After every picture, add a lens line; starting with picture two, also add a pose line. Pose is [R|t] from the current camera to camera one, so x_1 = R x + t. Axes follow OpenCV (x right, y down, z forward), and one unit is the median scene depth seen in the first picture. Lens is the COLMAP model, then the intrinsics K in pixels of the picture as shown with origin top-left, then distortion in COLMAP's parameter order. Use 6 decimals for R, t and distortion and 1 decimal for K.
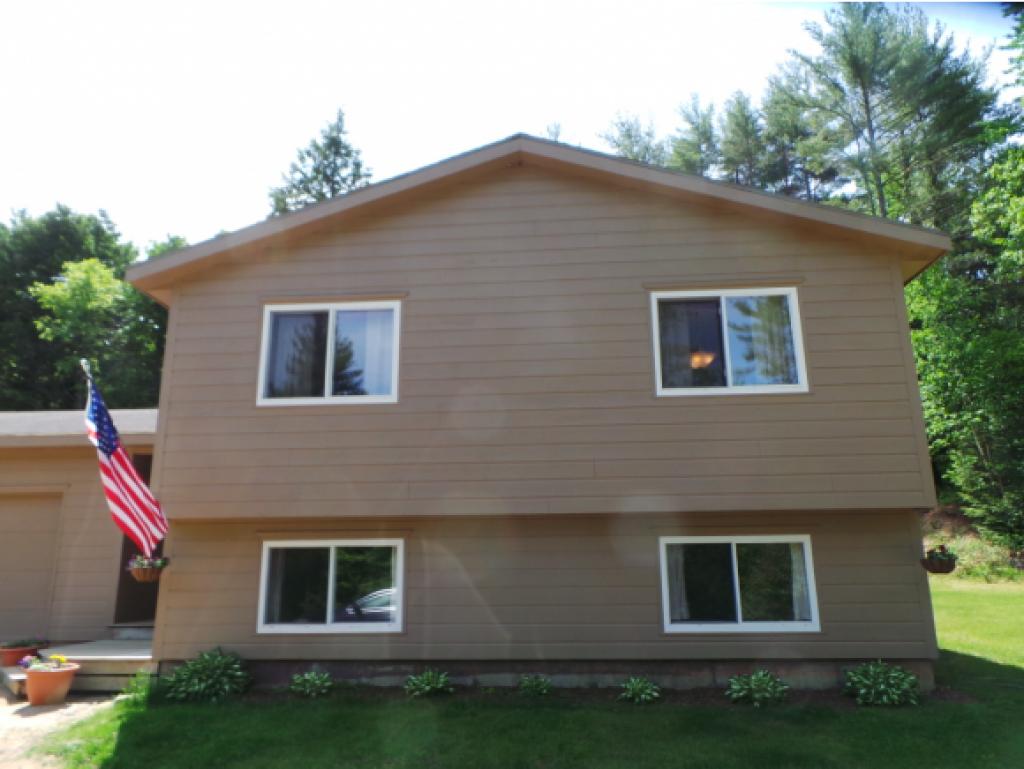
lens RADIAL K [[710.5, 0, 512.0], [0, 710.5, 384.5], [0, 0, 1]] dist [-0.029245, -0.002401]
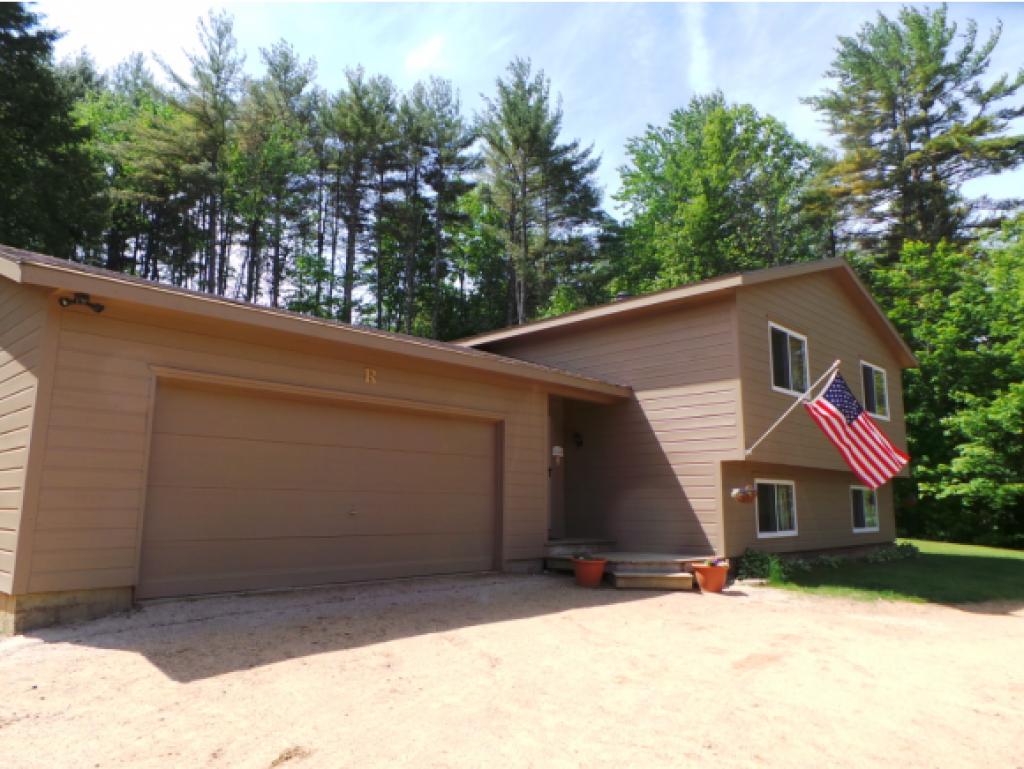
lens RADIAL K [[710.5, 0, 512.0], [0, 710.5, 384.5], [0, 0, 1]] dist [-0.029245, -0.002401]
pose [[0.630830, 0.146817, 0.761904, -0.429800], [-0.204775, 0.978624, -0.019033, 0.037209], [-0.748412, -0.144012, 0.647410, 0.103233]]
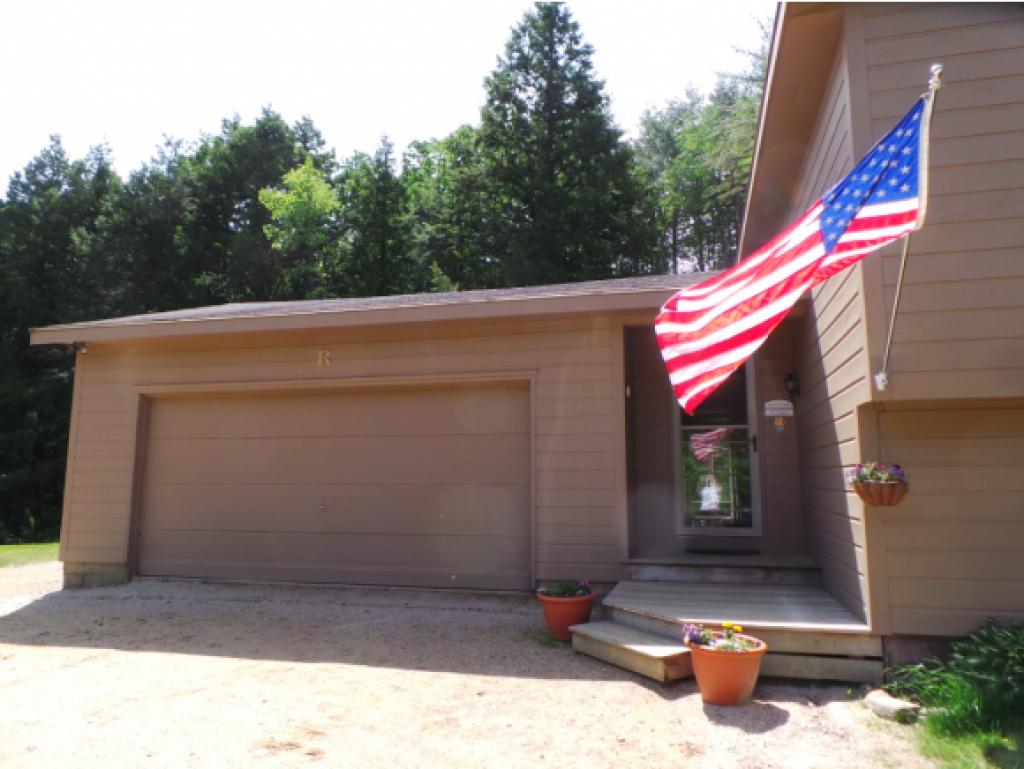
lens RADIAL K [[710.5, 0, 512.0], [0, 710.5, 384.5], [0, 0, 1]] dist [-0.029245, -0.002401]
pose [[0.983676, -0.011710, -0.179567, -0.175794], [0.031341, 0.993777, 0.106884, 0.026187], [0.177198, -0.110767, 0.977922, 0.091941]]
